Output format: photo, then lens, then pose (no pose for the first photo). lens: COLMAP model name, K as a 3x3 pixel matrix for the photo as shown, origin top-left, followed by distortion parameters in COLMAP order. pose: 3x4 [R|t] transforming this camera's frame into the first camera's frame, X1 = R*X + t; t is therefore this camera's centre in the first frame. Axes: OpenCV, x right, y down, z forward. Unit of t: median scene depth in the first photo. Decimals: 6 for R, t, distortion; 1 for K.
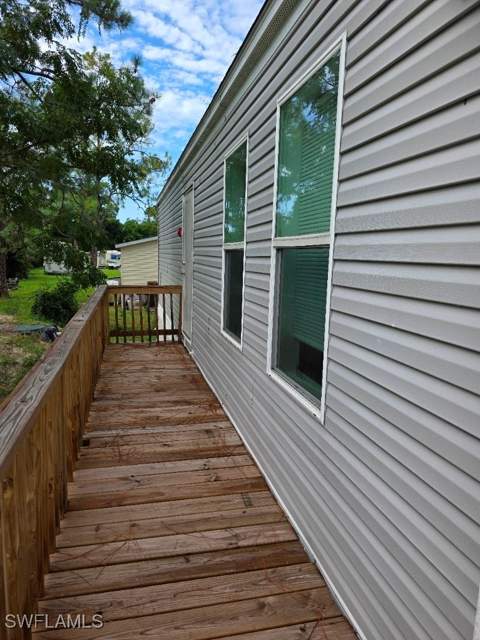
lens RADIAL K [[439.8, 0, 249.4], [0, 439.8, 317.5], [0, 0, 1]] dist [0.005366, 0.001022]
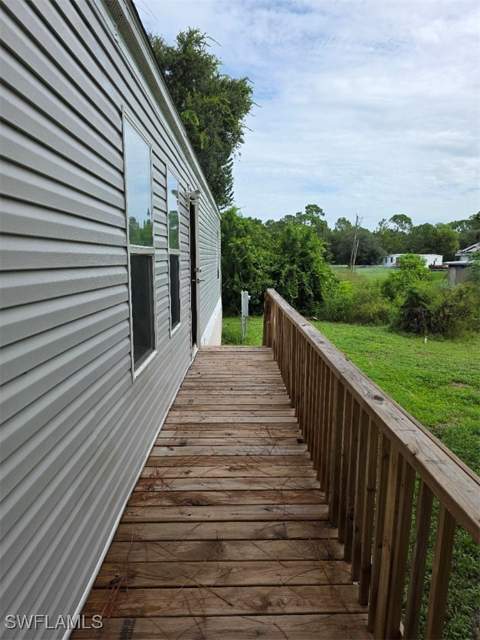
lens RADIAL K [[439.8, 0, 249.4], [0, 439.8, 317.5], [0, 0, 1]] dist [0.005366, 0.001022]
pose [[-0.971190, -0.069988, 0.227799, -0.448057], [-0.003189, 0.959633, 0.281237, -0.287264], [-0.238287, 0.272408, -0.932209, 1.842404]]
